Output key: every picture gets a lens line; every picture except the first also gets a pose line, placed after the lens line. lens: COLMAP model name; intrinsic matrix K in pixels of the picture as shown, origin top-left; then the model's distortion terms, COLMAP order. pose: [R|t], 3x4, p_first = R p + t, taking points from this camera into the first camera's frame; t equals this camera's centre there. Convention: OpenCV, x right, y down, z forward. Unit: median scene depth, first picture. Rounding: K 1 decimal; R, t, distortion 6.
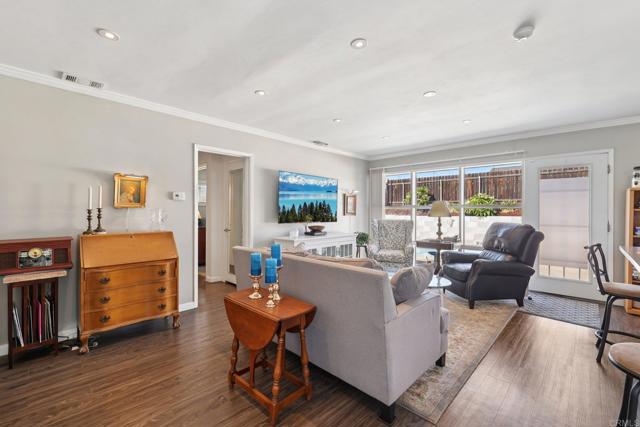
lens RADIAL K [[280.2, 0, 321.2], [0, 280.2, 208.8], [0, 0, 1]] dist [0.000642, -0.000903]
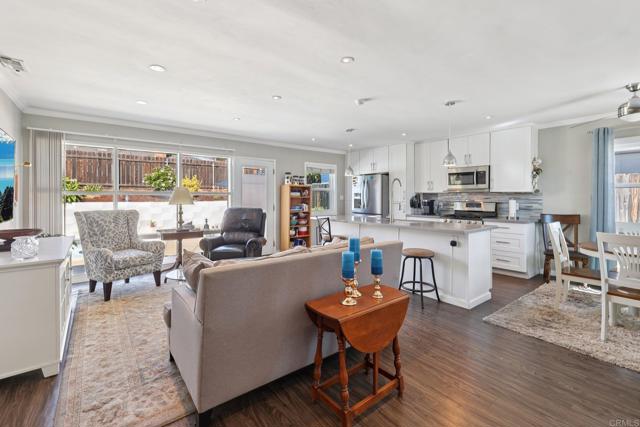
lens RADIAL K [[280.2, 0, 324.6], [0, 280.2, 198.7], [0, 0, 1]] dist [0.000642, -0.000903]
pose [[0.139103, -0.008128, 0.990245, -0.460480], [-0.011065, 0.999891, 0.009761, -0.004707], [-0.990216, -0.012315, 0.138998, 0.407350]]
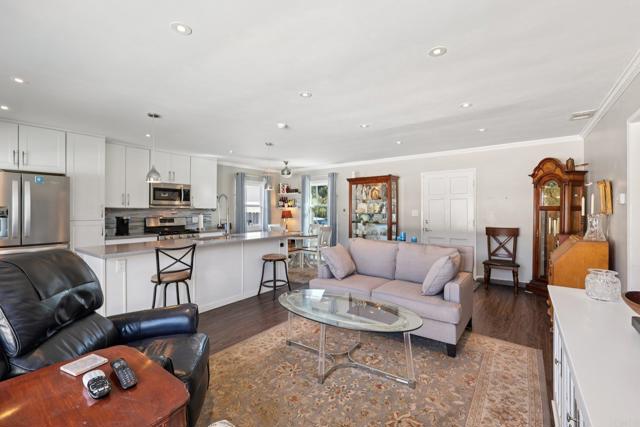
lens RADIAL K [[280.2, 0, 318.8], [0, 280.2, 211.1], [0, 0, 1]] dist [0.000642, -0.000903]
pose [[-0.993869, -0.000505, -0.110561, 0.283386], [0.000620, 0.999948, -0.010136, -0.001795], [0.110560, -0.010142, -0.993818, 1.231506]]
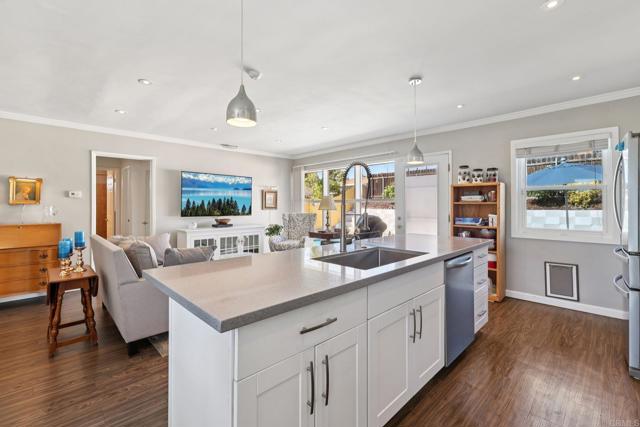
lens RADIAL K [[280.2, 0, 322.7], [0, 280.2, 203.2], [0, 0, 1]] dist [0.000642, -0.000903]
pose [[0.999607, -0.006482, -0.027277, 0.449700], [0.006504, 0.999979, 0.000699, -0.000731], [0.027272, -0.000876, 0.999628, -0.137031]]
